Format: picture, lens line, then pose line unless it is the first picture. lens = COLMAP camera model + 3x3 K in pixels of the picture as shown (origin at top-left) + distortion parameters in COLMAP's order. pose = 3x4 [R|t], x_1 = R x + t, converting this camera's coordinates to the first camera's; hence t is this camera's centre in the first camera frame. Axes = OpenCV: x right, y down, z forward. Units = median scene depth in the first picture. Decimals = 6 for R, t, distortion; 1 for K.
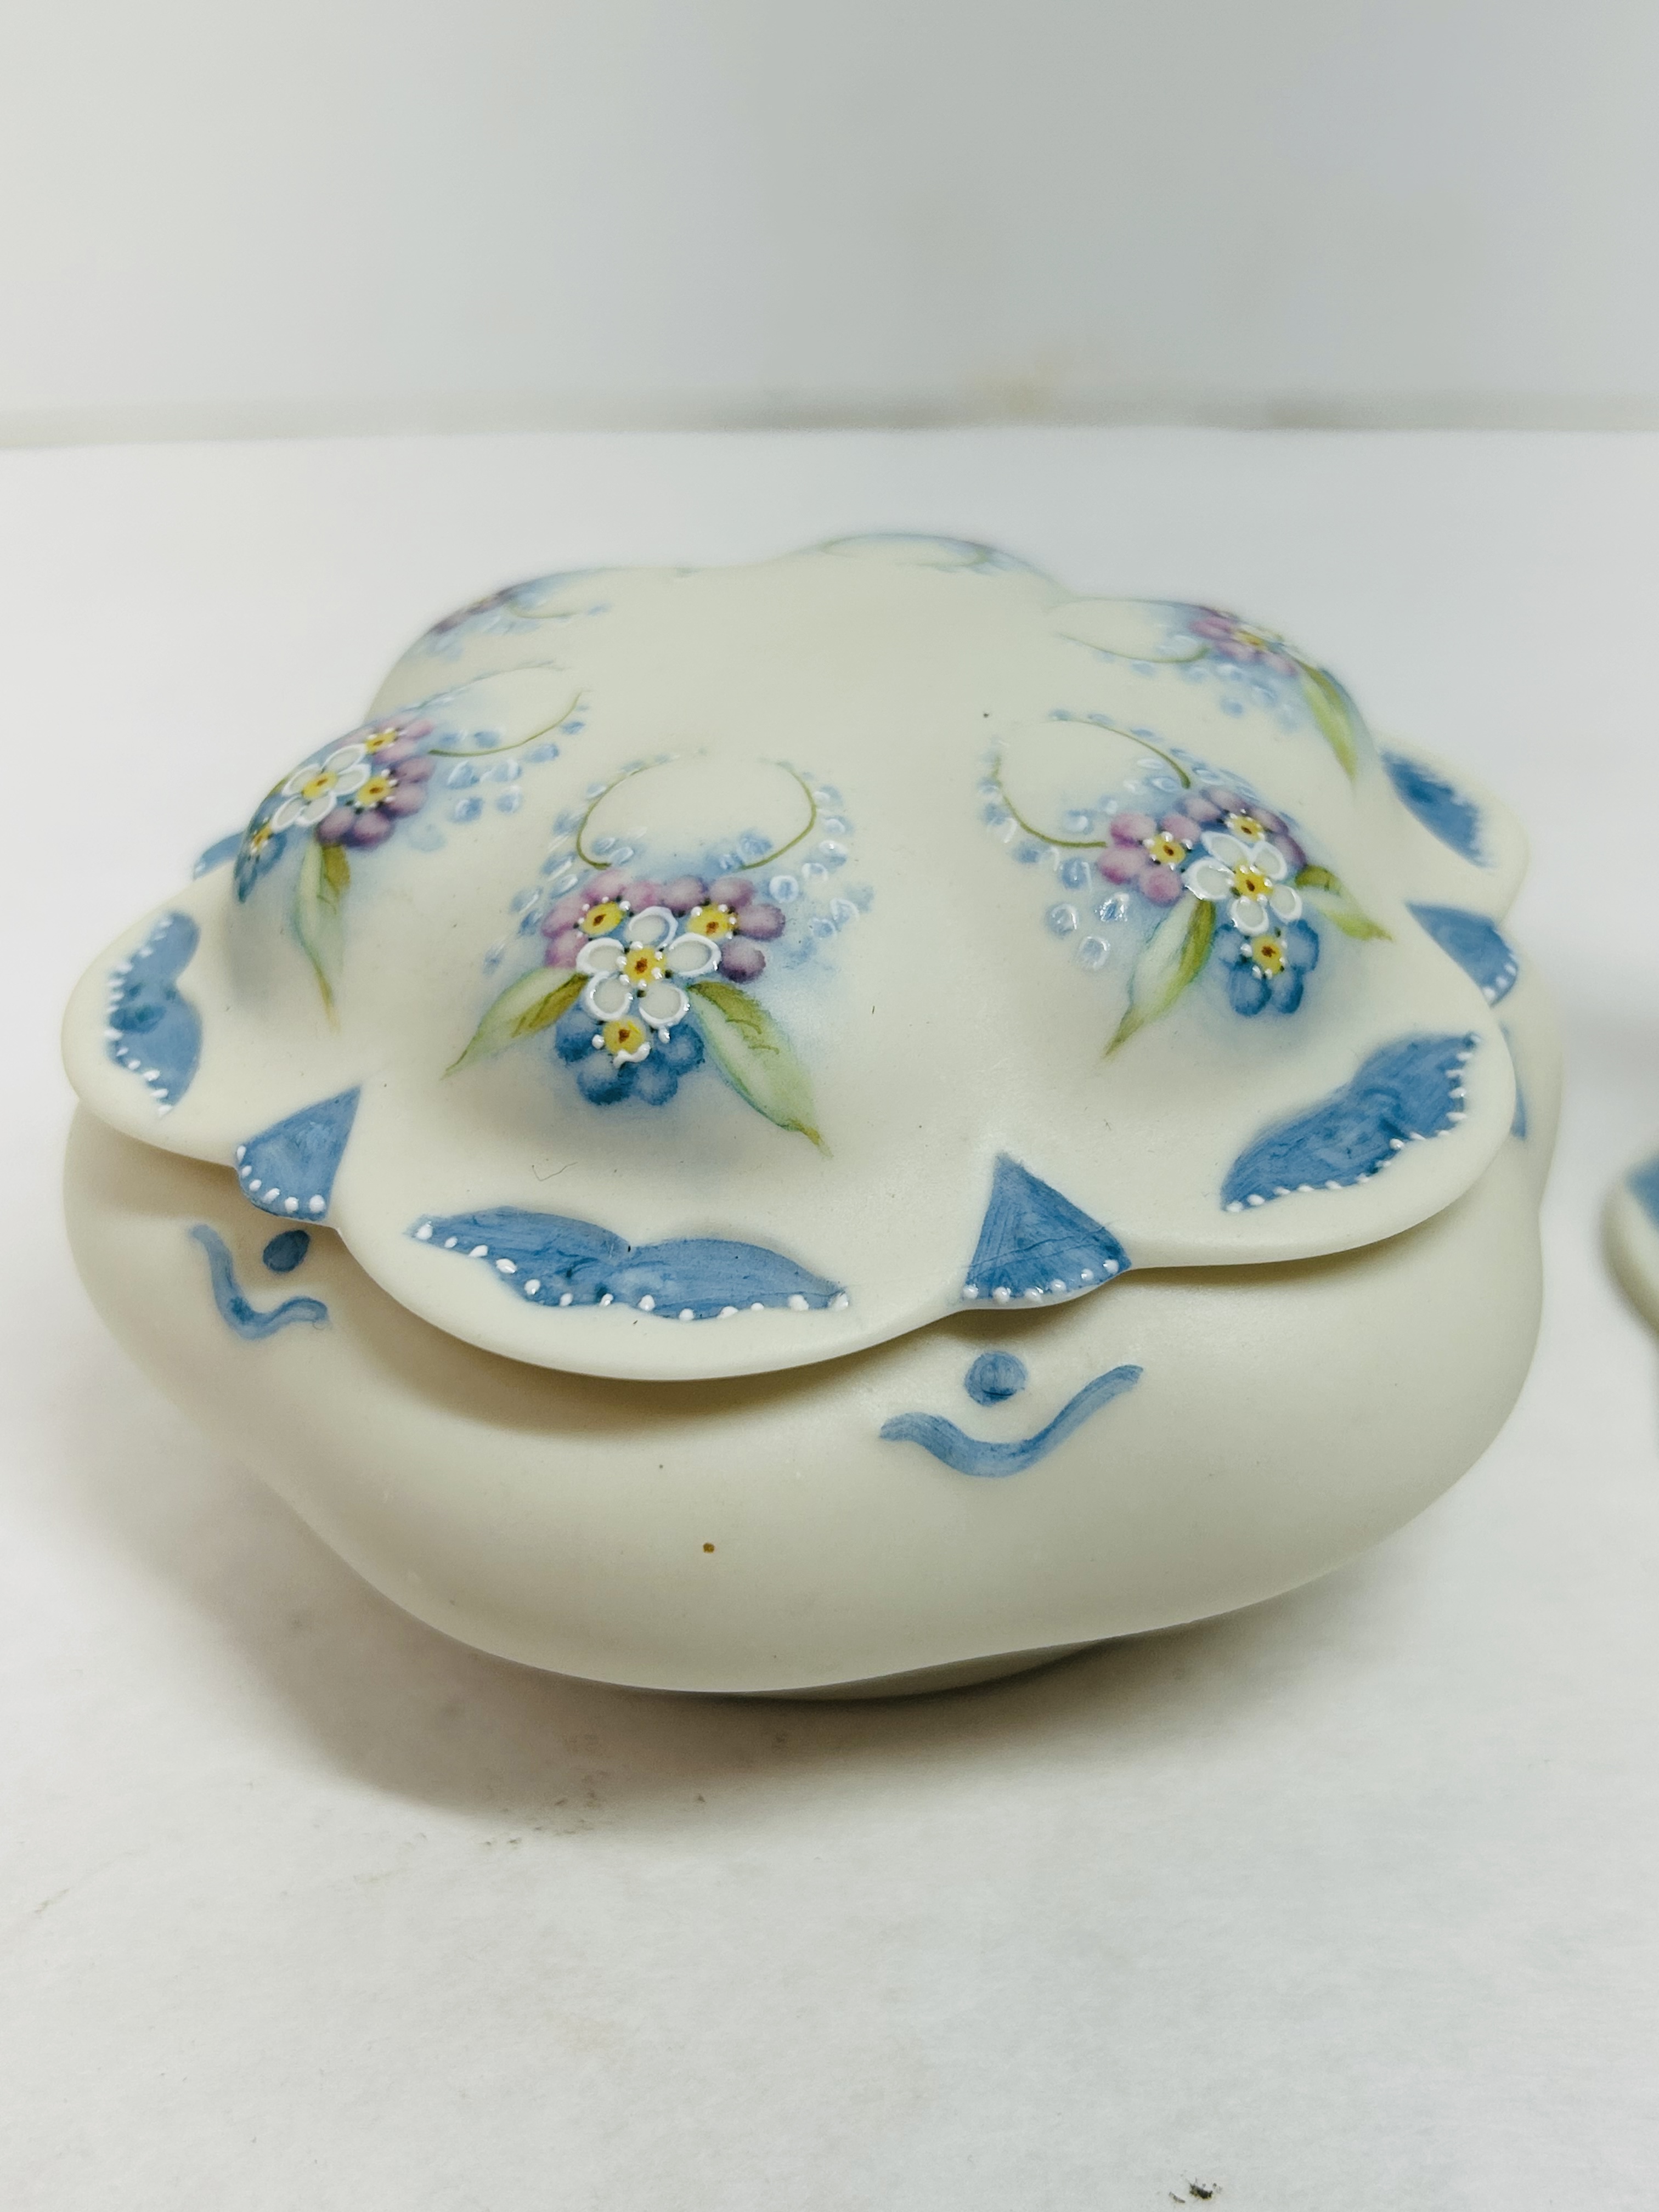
lens RADIAL K [[2448.2, 0, 829.5], [0, 2448.2, 1106.0], [0, 0, 1]] dist [0.087659, -0.025496]
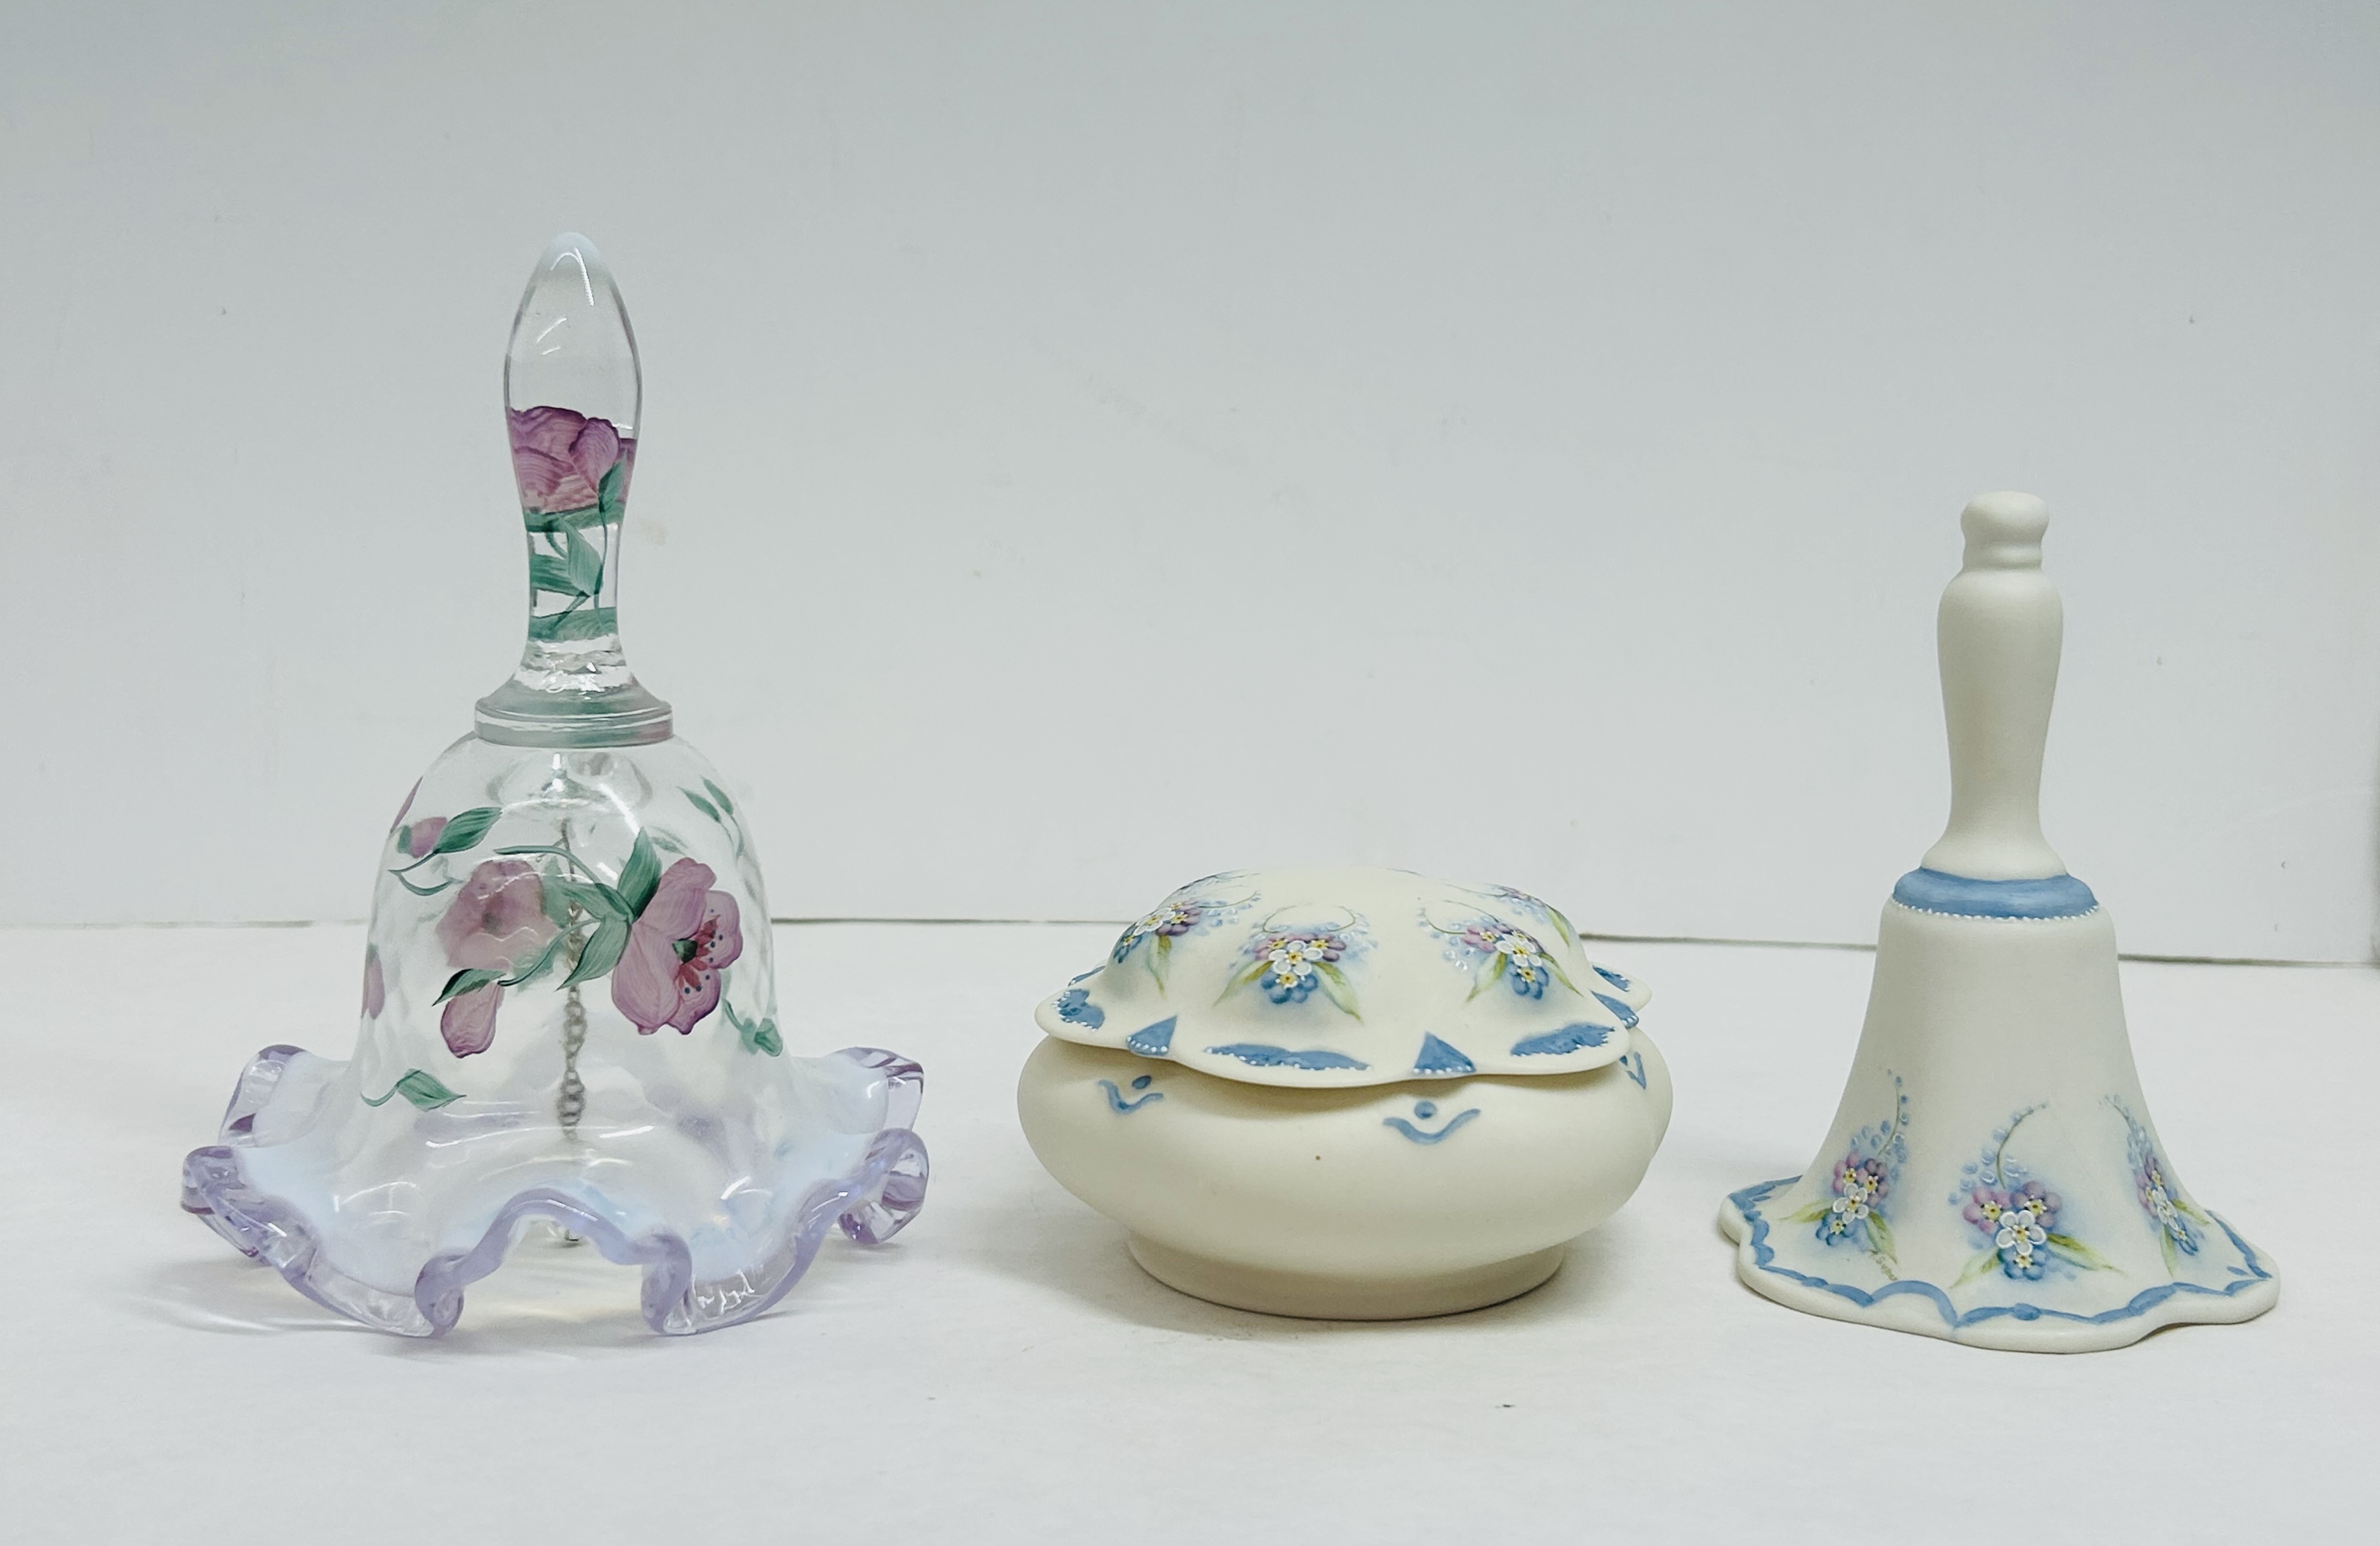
lens RADIAL K [[2524.2, 0, 1190.0], [0, 2524.2, 773.0], [0, 0, 1]] dist [0.009041, 0.007944]
pose [[0.999368, 0.033969, -0.010468, -0.162944], [-0.035265, 0.910545, -0.411902, 0.876071], [-0.004460, 0.412011, 0.911168, -1.561781]]
